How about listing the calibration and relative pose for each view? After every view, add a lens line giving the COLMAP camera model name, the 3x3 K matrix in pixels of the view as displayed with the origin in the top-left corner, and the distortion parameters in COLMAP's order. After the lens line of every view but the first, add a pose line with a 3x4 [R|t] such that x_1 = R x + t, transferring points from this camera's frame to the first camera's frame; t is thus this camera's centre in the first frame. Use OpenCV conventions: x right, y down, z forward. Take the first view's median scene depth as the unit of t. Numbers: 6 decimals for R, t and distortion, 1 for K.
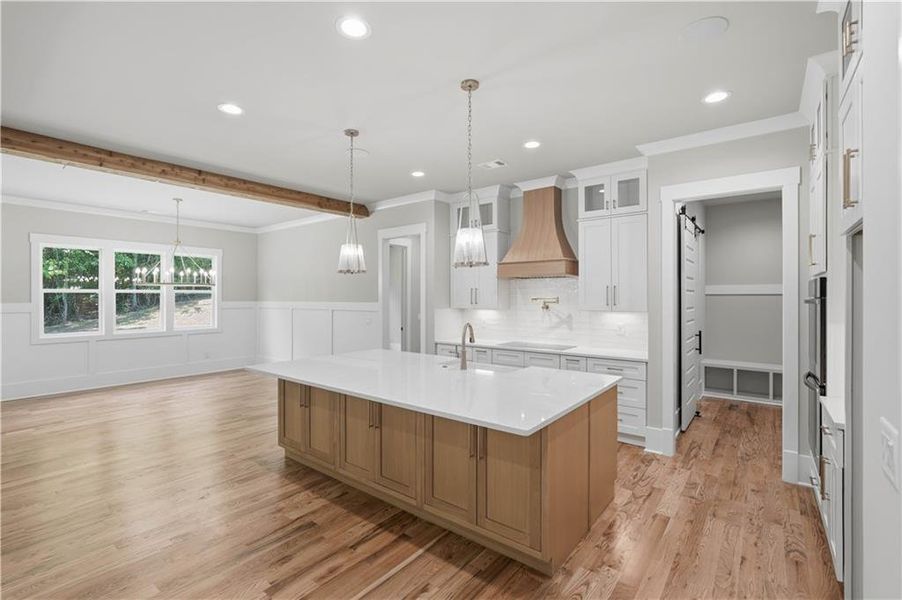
lens RADIAL K [[400.7, 0, 449.9], [0, 400.7, 297.7], [0, 0, 1]] dist [-0.009543, 0.000426]
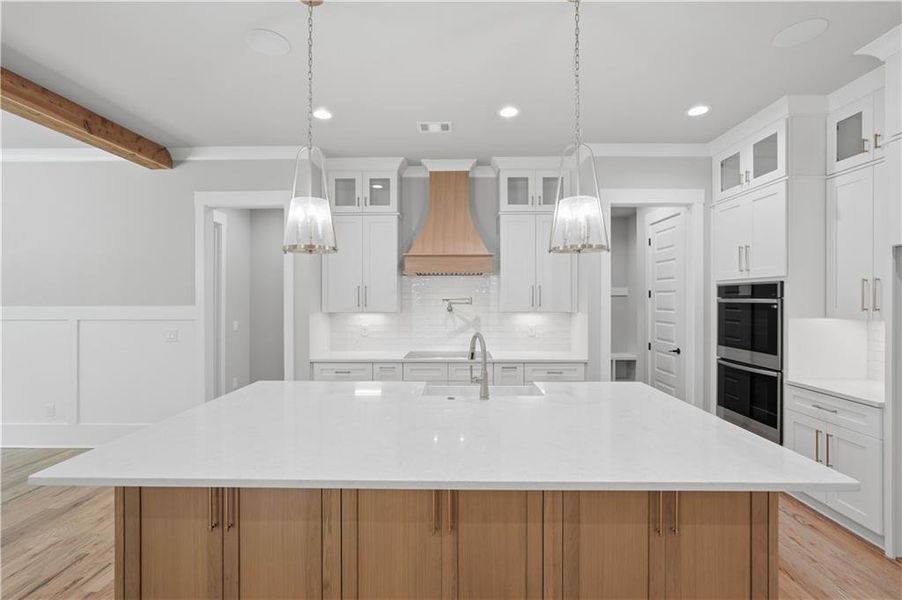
lens RADIAL K [[400.7, 0, 449.9], [0, 400.7, 297.7], [0, 0, 1]] dist [-0.009543, 0.000426]
pose [[0.797918, 0.000881, 0.602765, -0.379735], [0.001299, 0.999994, -0.003182, 0.002165], [-0.602764, 0.003322, 0.797912, 0.406983]]
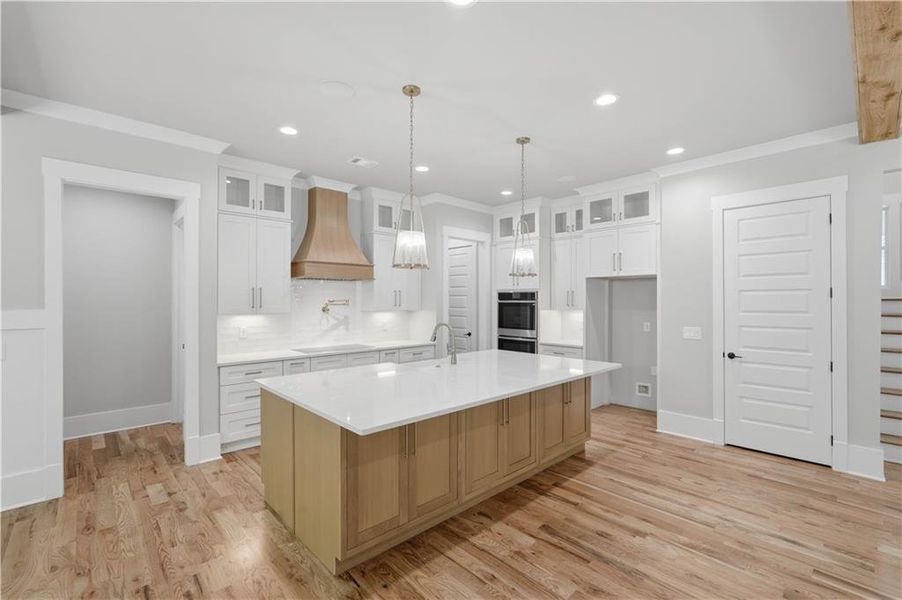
lens RADIAL K [[400.7, 0, 449.9], [0, 400.7, 297.7], [0, 0, 1]] dist [-0.009543, 0.000426]
pose [[0.153353, 0.007863, 0.988140, -0.918187], [0.002122, 0.999963, -0.008286, 0.004403], [-0.988169, 0.003368, 0.153330, 0.725154]]
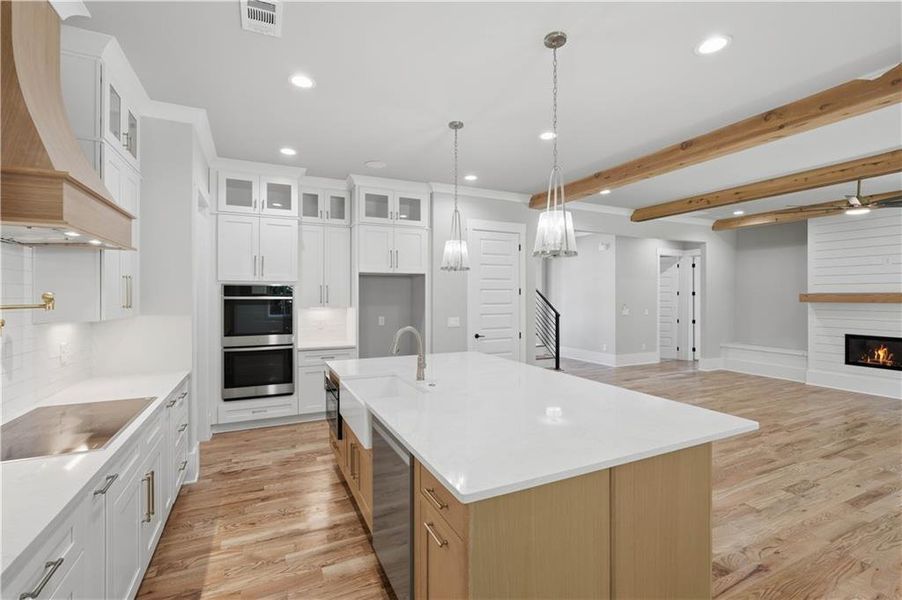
lens RADIAL K [[400.7, 0, 449.9], [0, 400.7, 297.7], [0, 0, 1]] dist [-0.009543, 0.000426]
pose [[-0.896940, 0.001792, 0.442150, -0.340876], [0.004176, 0.999982, 0.004418, 0.003194], [-0.442133, 0.005809, -0.896930, 1.491898]]
